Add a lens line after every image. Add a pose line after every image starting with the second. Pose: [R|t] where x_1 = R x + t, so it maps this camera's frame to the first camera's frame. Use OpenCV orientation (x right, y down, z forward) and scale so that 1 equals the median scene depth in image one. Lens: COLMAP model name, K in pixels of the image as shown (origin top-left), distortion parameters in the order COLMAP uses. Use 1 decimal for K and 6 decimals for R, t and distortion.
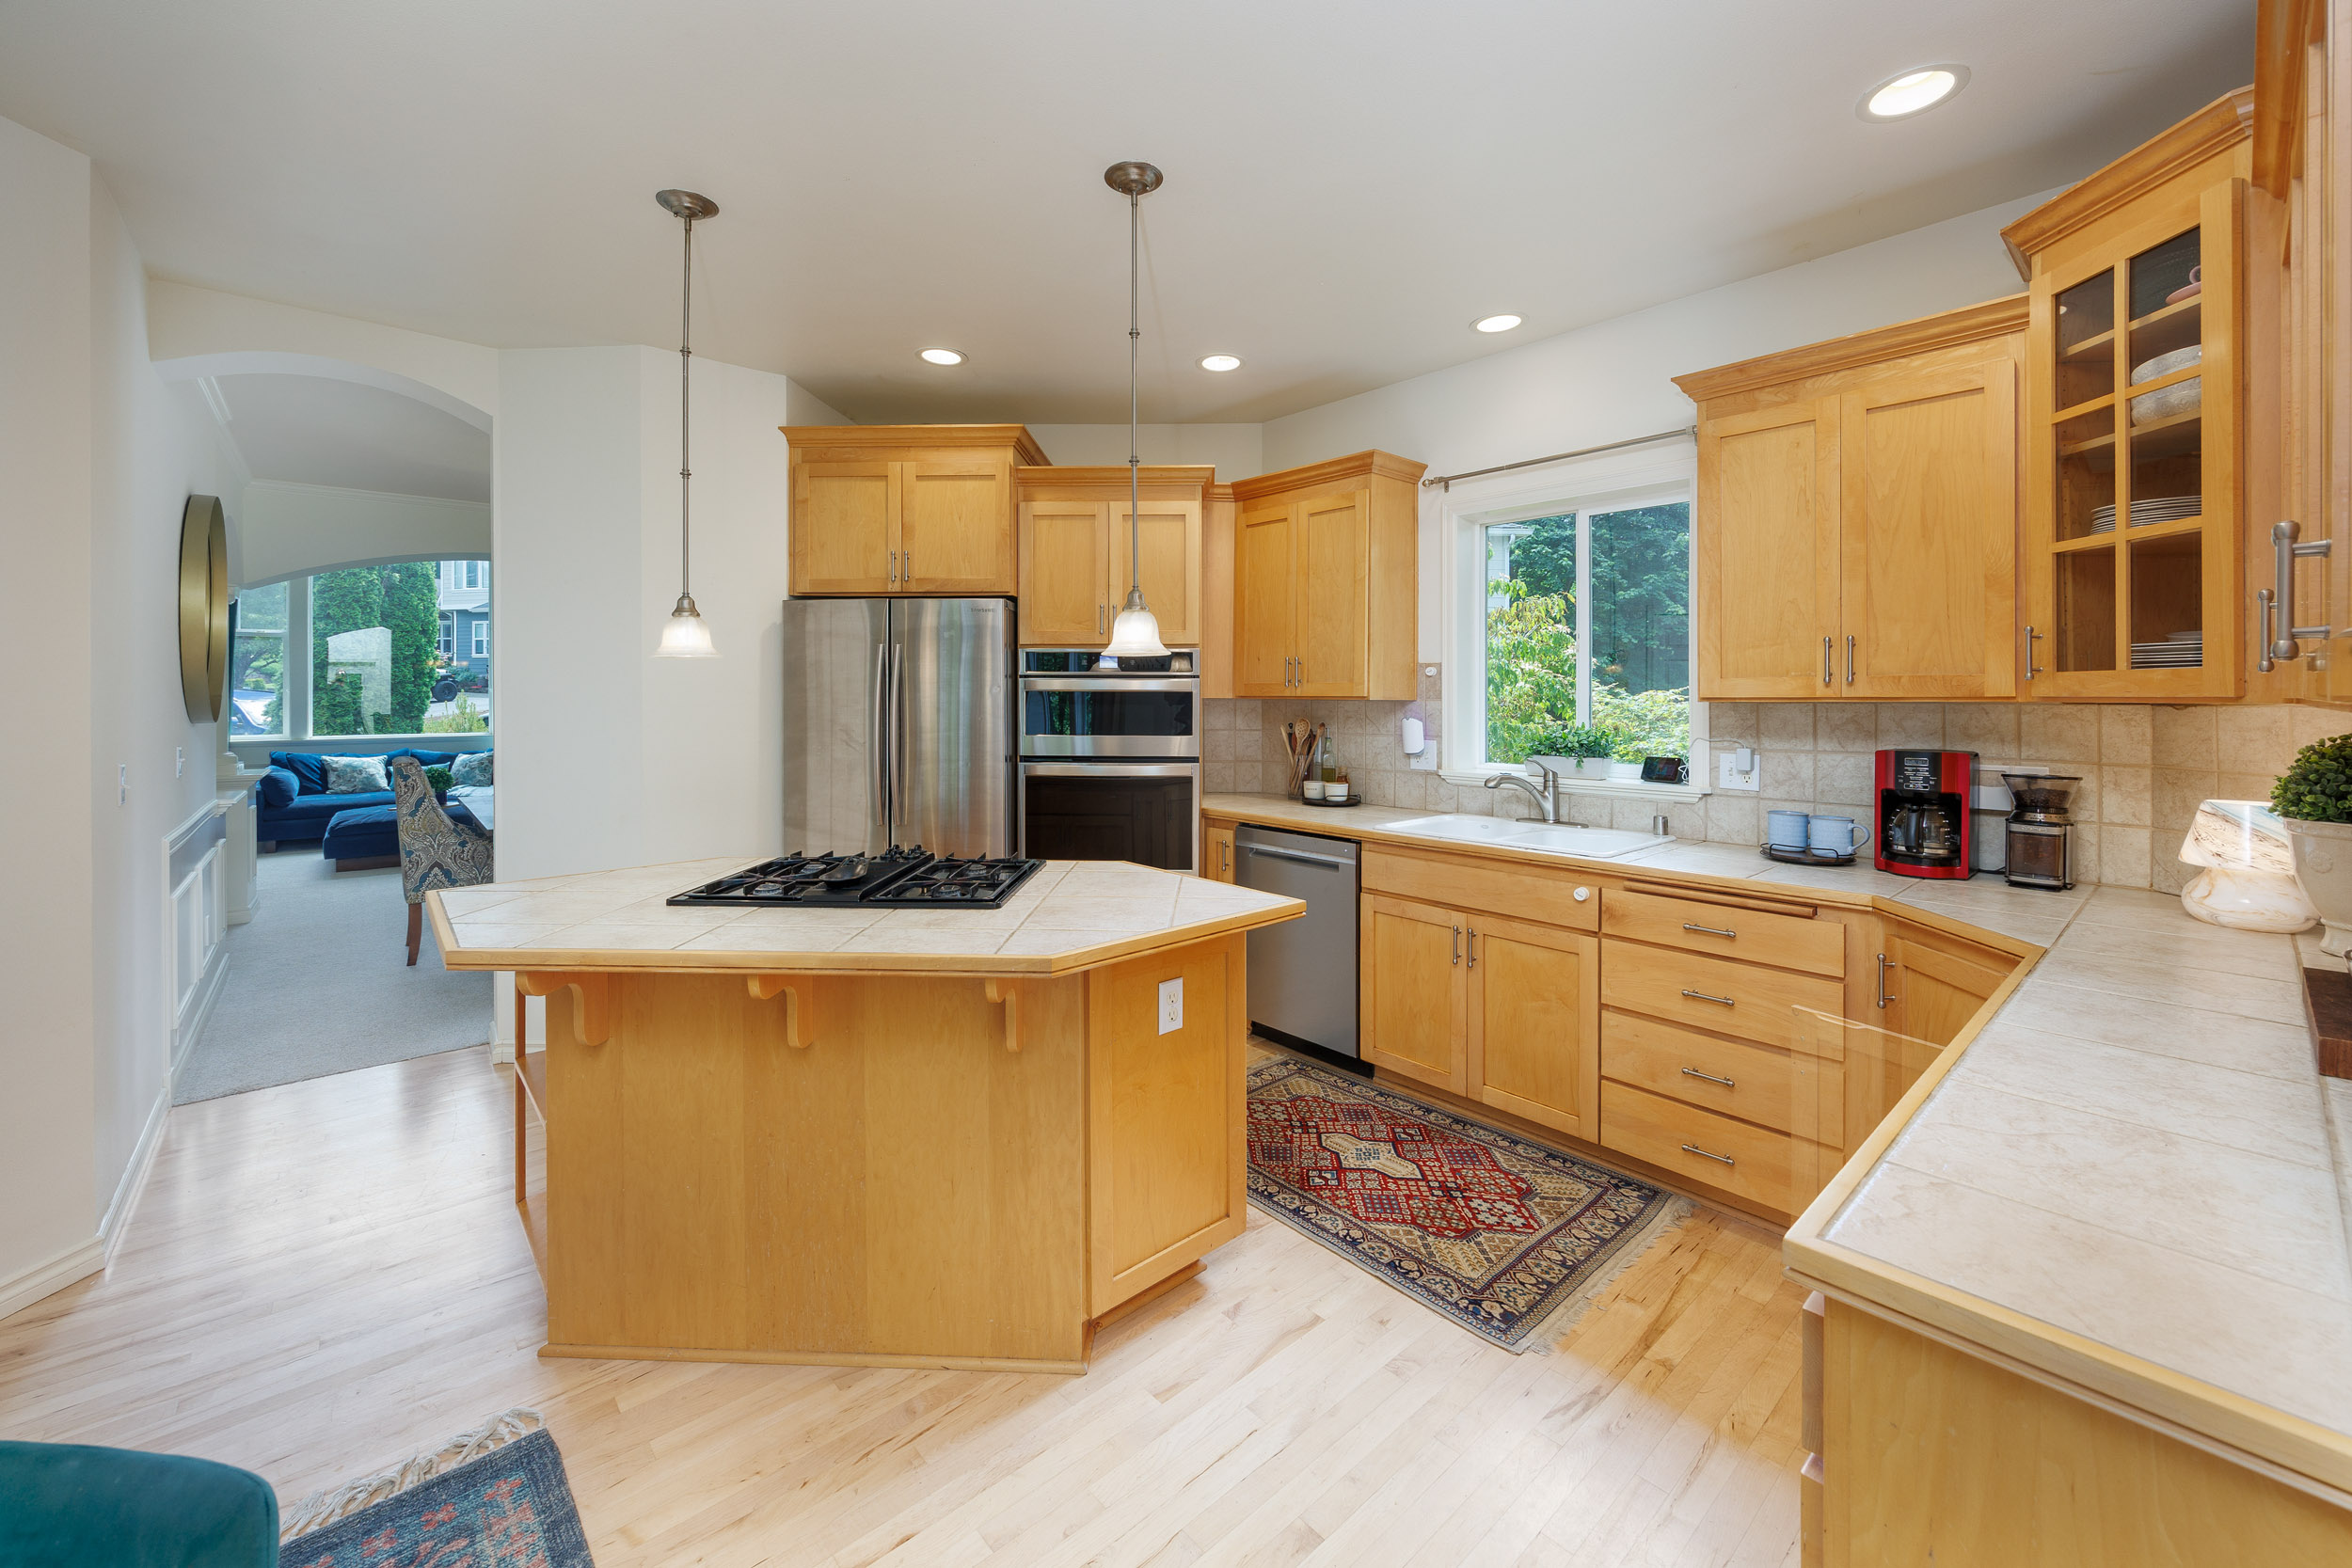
lens RADIAL K [[934.1, 0, 1188.9], [0, 934.1, 700.0], [0, 0, 1]] dist [0.003245, -0.000661]
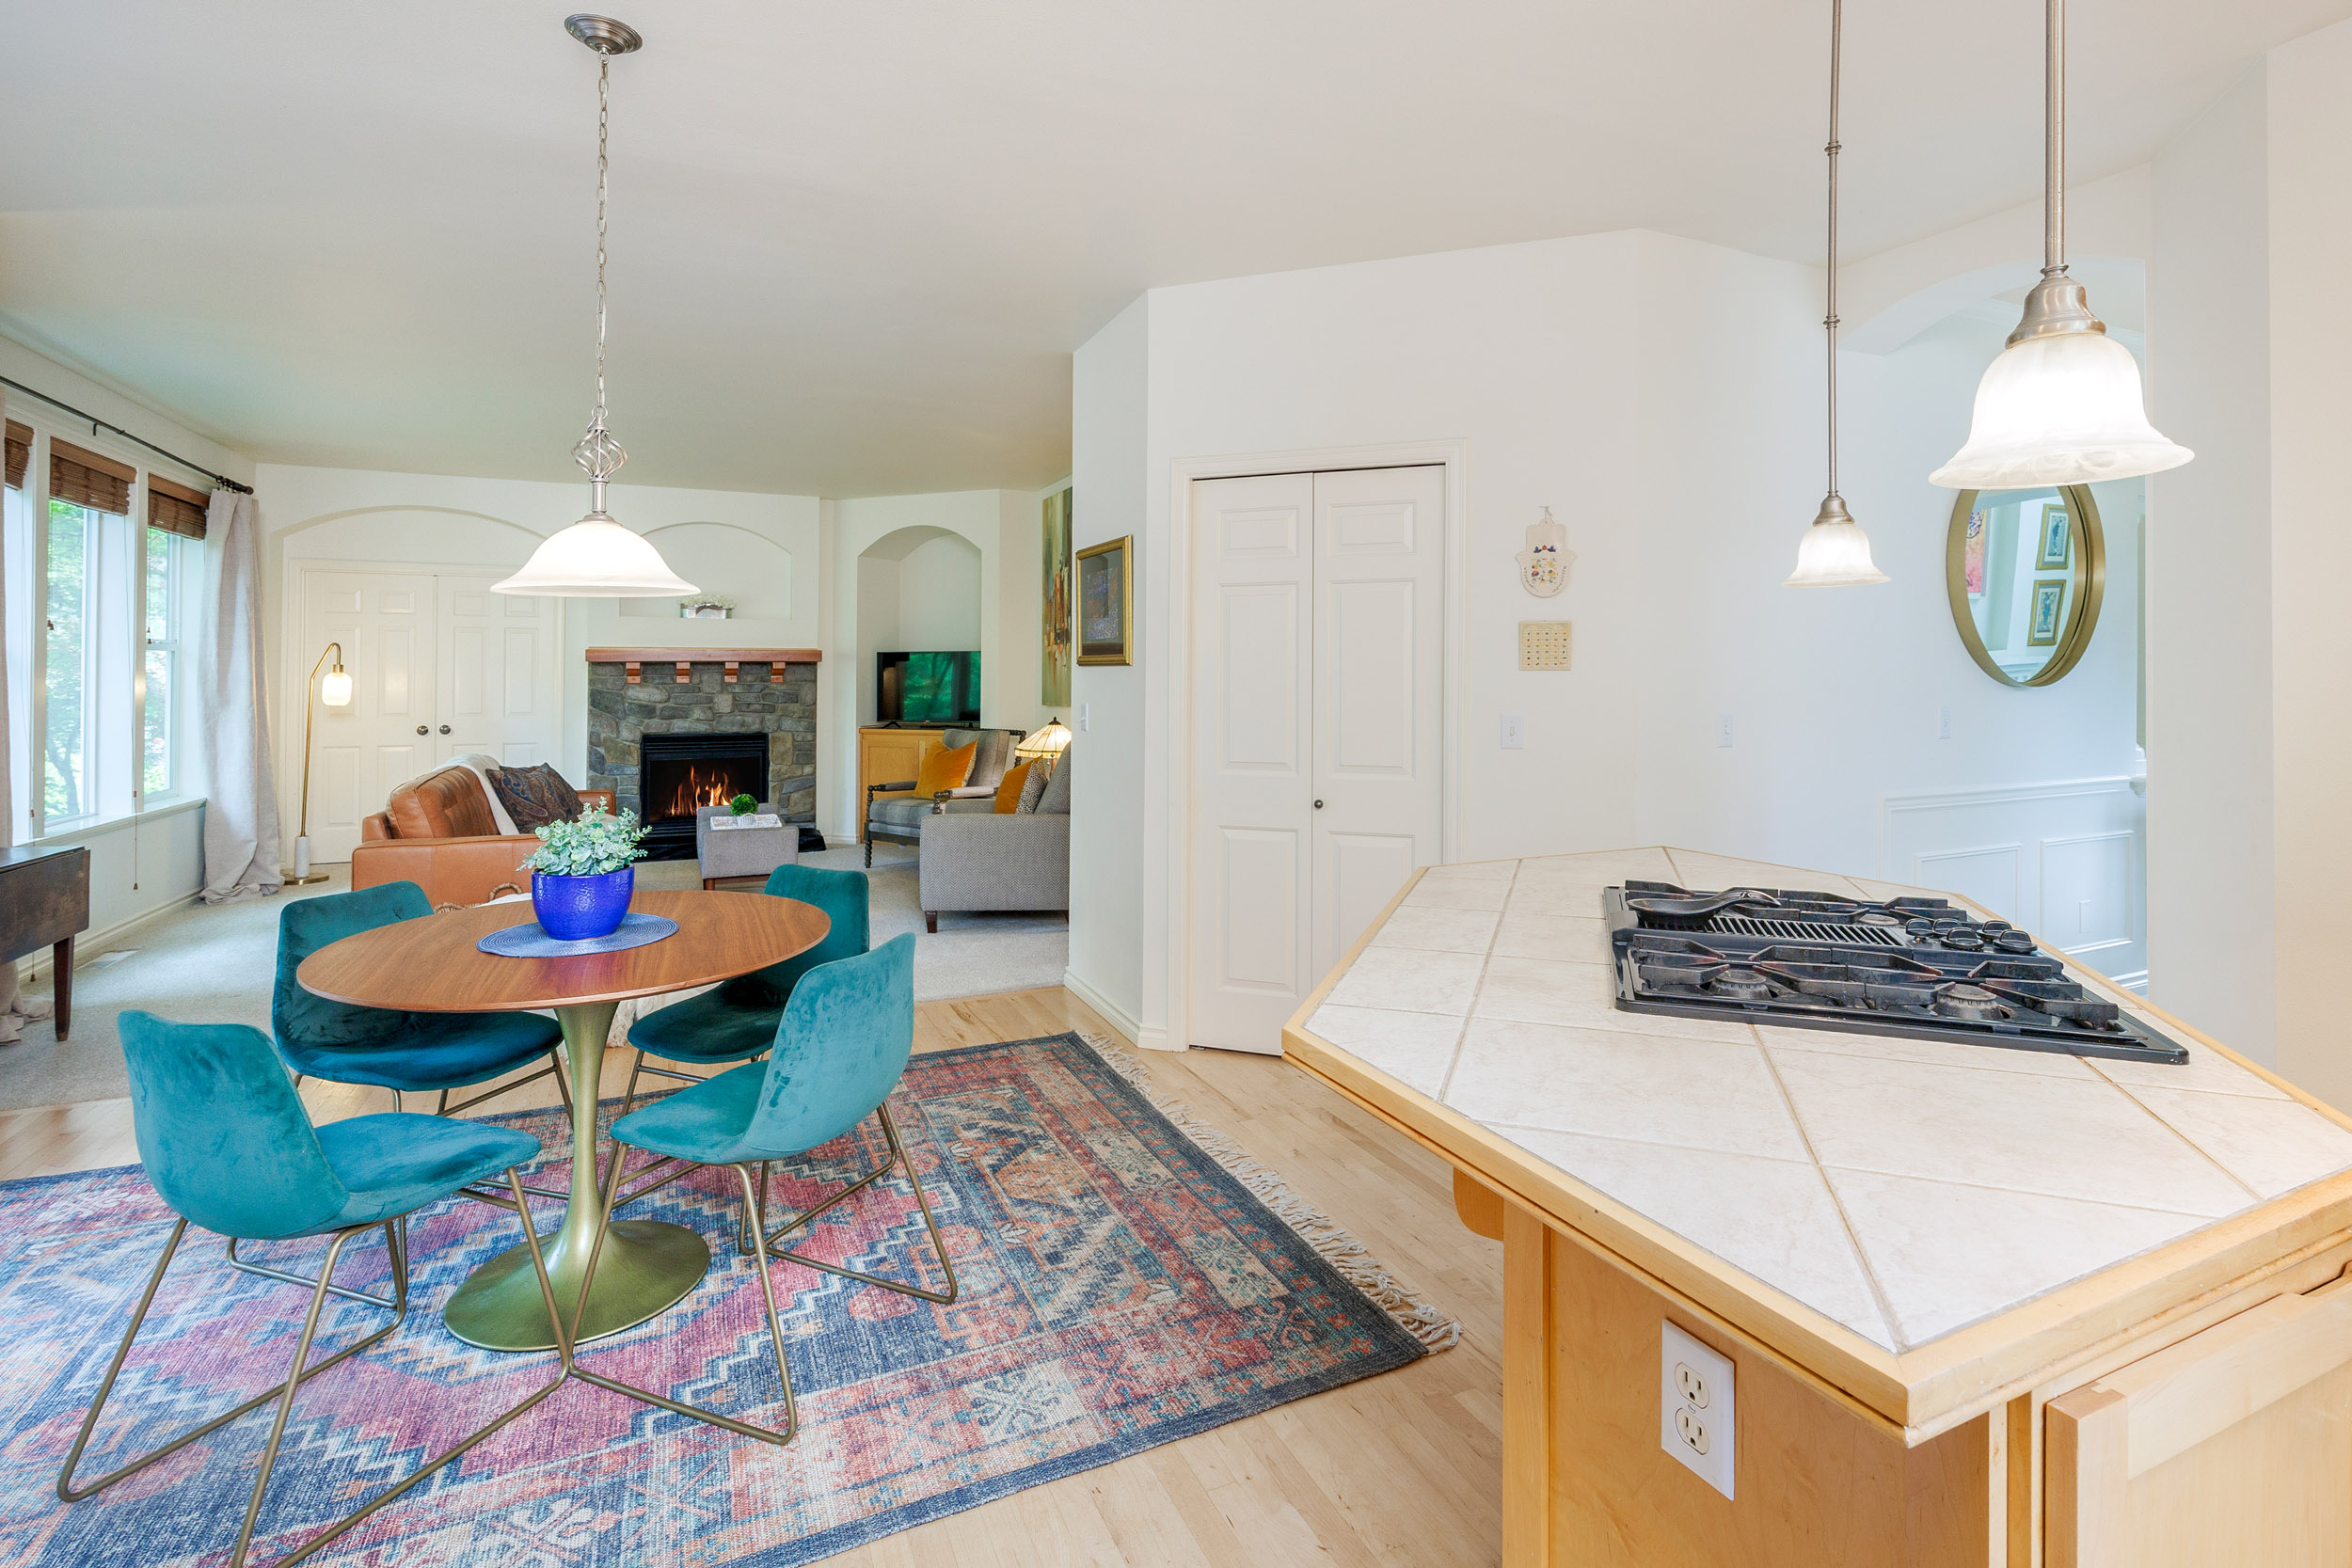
lens RADIAL K [[1068.0, 0, 1151.6], [0, 1068.0, 669.2], [0, 0, 1]] dist [0.000672, -0.000797]
pose [[-0.313686, -0.008175, -0.949492, 0.328204], [-0.001992, 0.999966, -0.007952, 0.023602], [0.949525, -0.000603, -0.313692, 0.662583]]
